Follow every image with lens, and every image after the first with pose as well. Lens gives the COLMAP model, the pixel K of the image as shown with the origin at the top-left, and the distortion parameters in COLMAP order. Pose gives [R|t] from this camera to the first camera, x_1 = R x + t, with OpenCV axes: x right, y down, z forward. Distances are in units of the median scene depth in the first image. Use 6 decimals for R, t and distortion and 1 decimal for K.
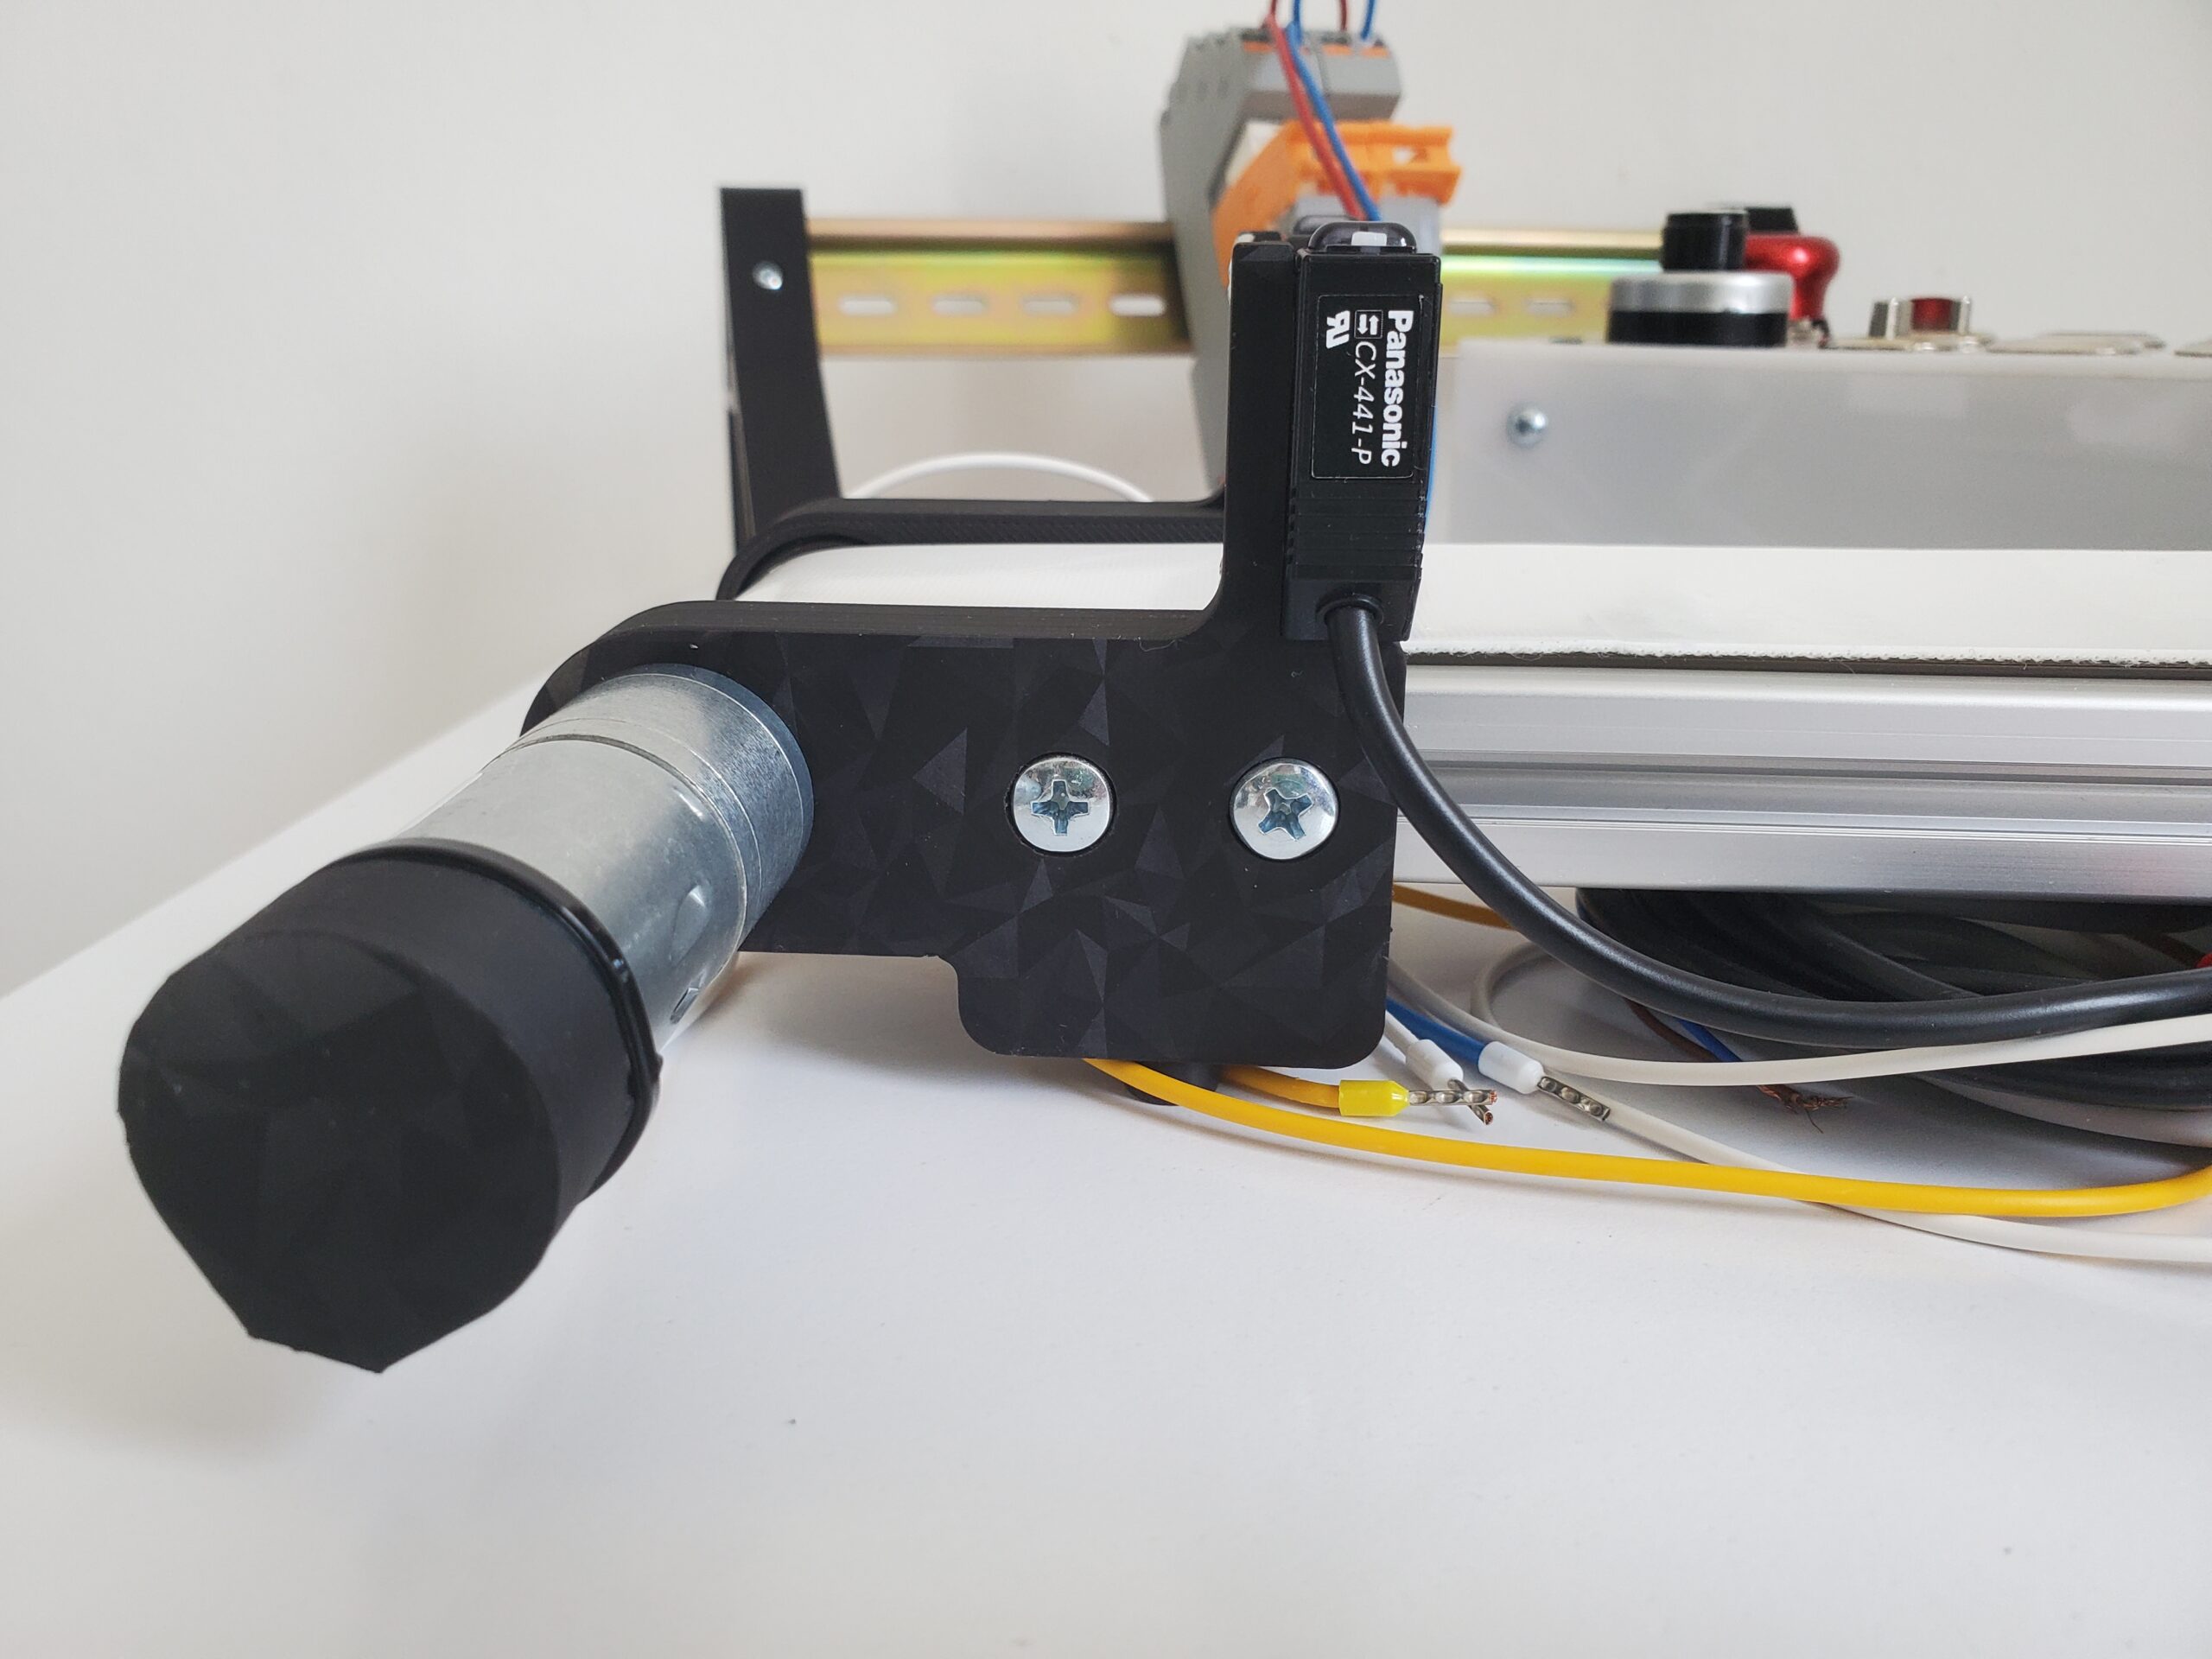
lens RADIAL K [[1813.3, 0, 1106.0], [0, 1813.3, 829.5], [0, 0, 1]] dist [-0.001172, -0.000416]
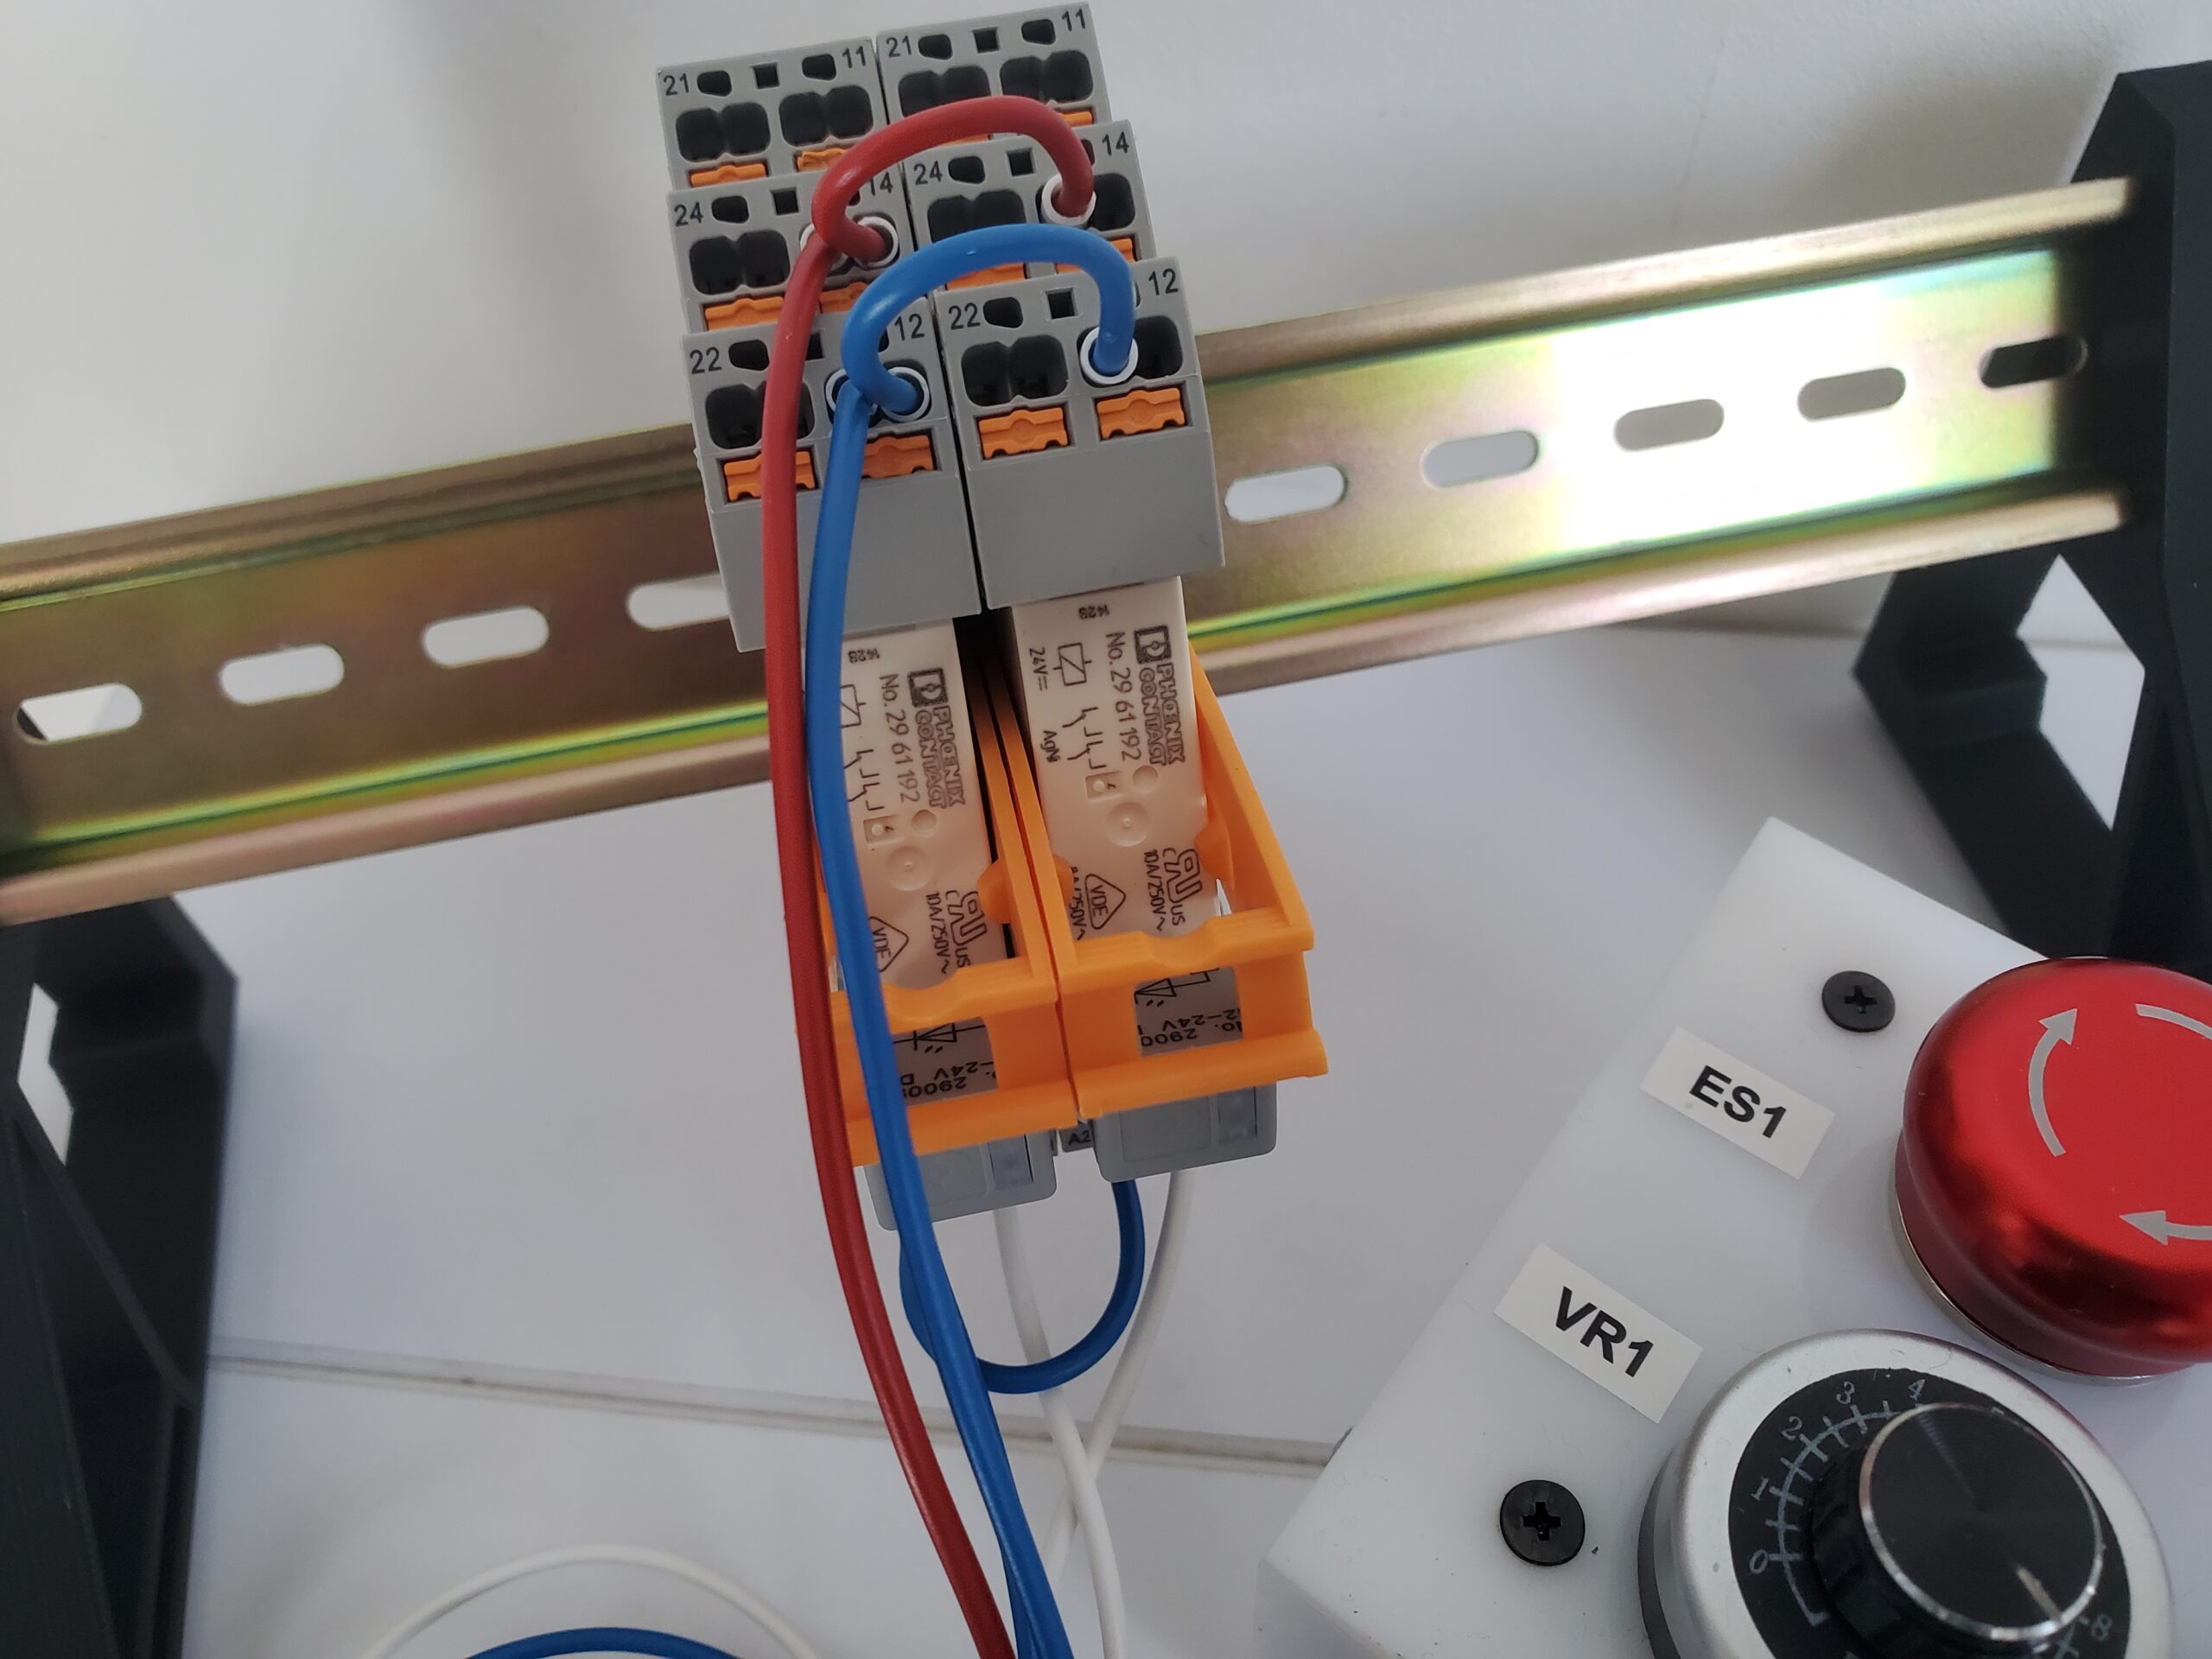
lens RADIAL K [[1815.8, 0, 1083.6], [0, 1815.8, 819.6], [0, 0, 1]] dist [-0.009002, 0.000920]
pose [[0.996369, 0.013918, -0.083995, 0.373441], [0.040571, 0.789725, 0.612118, -1.278288], [0.074852, -0.613303, 0.786293, 1.570473]]
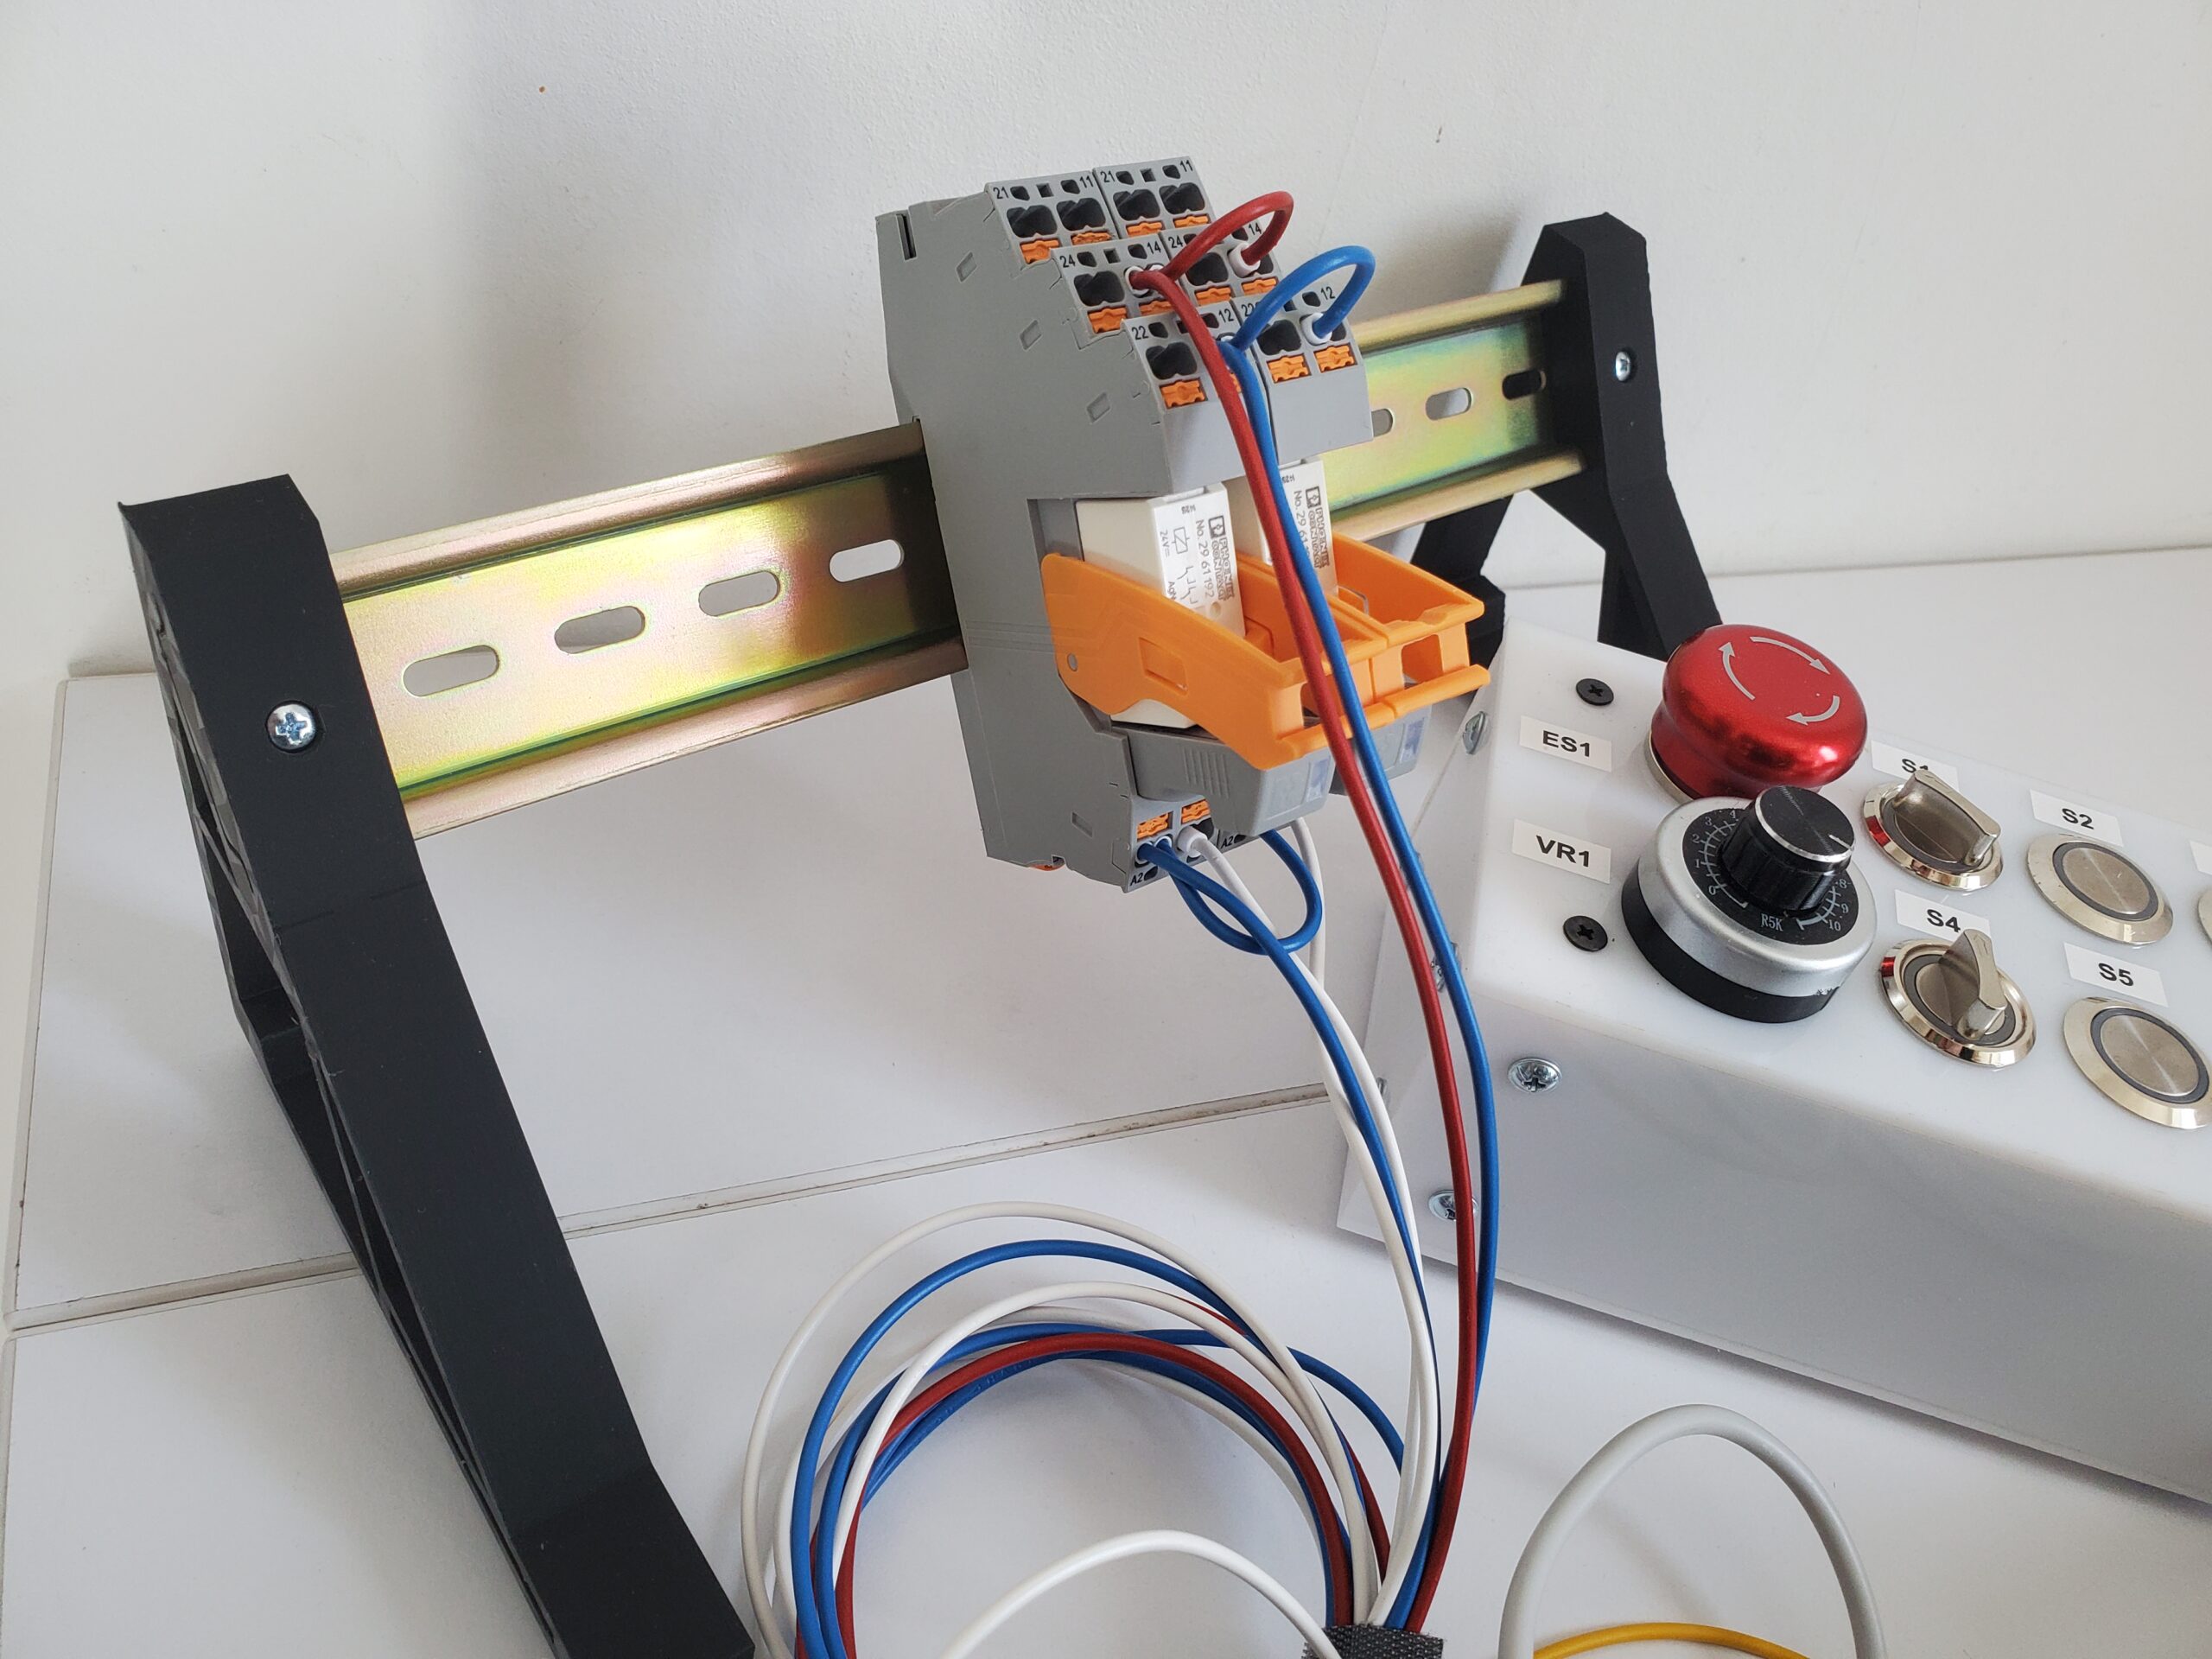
lens RADIAL K [[1730.8, 0, 1106.0], [0, 1730.8, 829.5], [0, 0, 1]] dist [0.023881, -0.005580]
pose [[0.915464, -0.138105, 0.377959, -0.370549], [-0.083423, 0.853721, 0.514006, -1.317802], [-0.393658, -0.502084, 0.770029, 1.121784]]
